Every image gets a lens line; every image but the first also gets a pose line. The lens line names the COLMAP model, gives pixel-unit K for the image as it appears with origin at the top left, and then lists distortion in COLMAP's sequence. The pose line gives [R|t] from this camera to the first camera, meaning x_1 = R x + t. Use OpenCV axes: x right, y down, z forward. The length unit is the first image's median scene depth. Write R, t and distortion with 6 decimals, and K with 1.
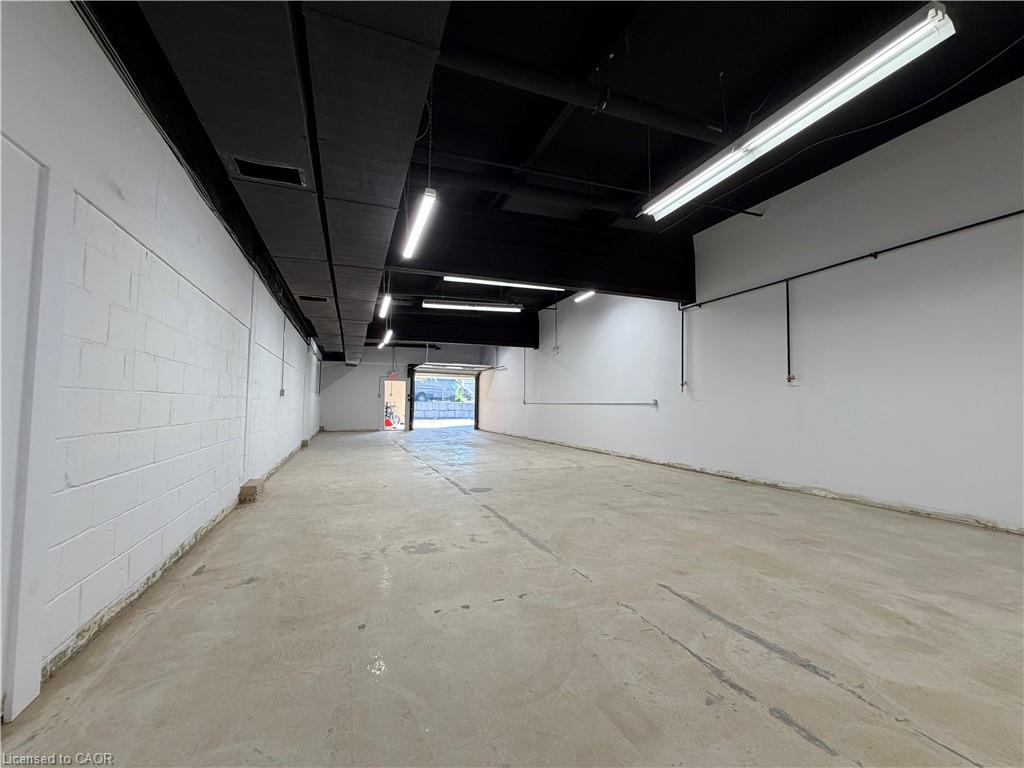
lens RADIAL K [[409.8, 0, 512.0], [0, 409.8, 384.0], [0, 0, 1]] dist [0.000094, 0.000024]
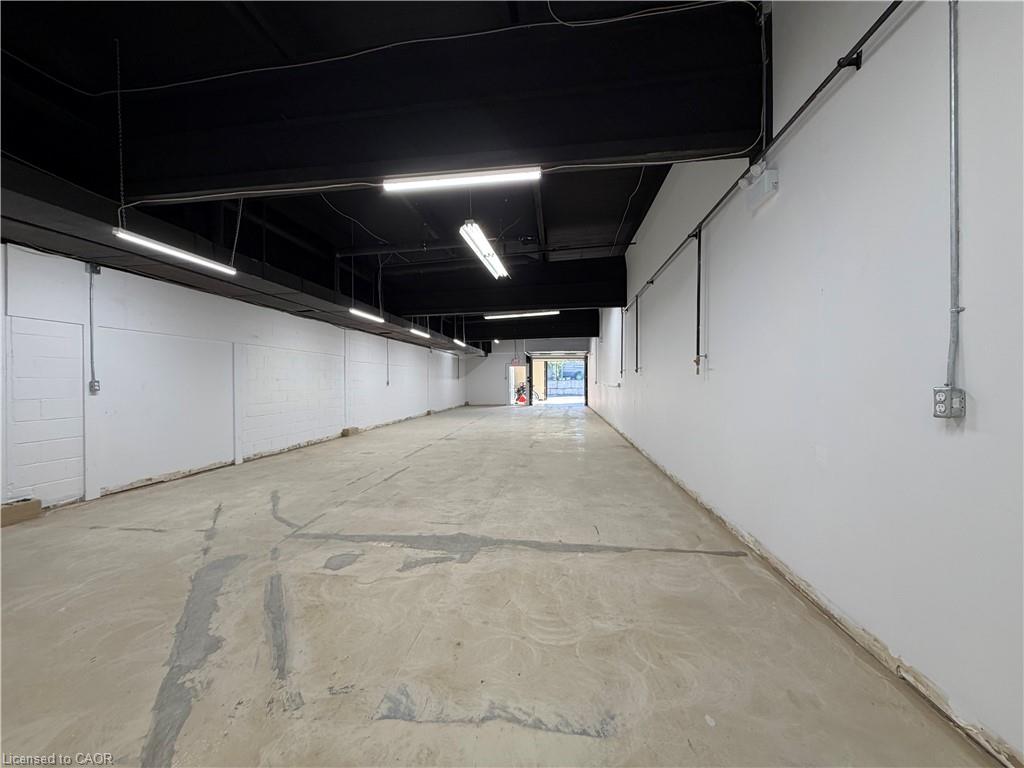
lens RADIAL K [[409.8, 0, 512.0], [0, 409.8, 384.0], [0, 0, 1]] dist [0.000094, 0.000024]
pose [[0.886076, -0.013619, -0.463339, 0.269948], [0.040419, 0.998031, 0.047959, -0.013776], [0.461774, -0.061223, 0.884882, -0.120043]]
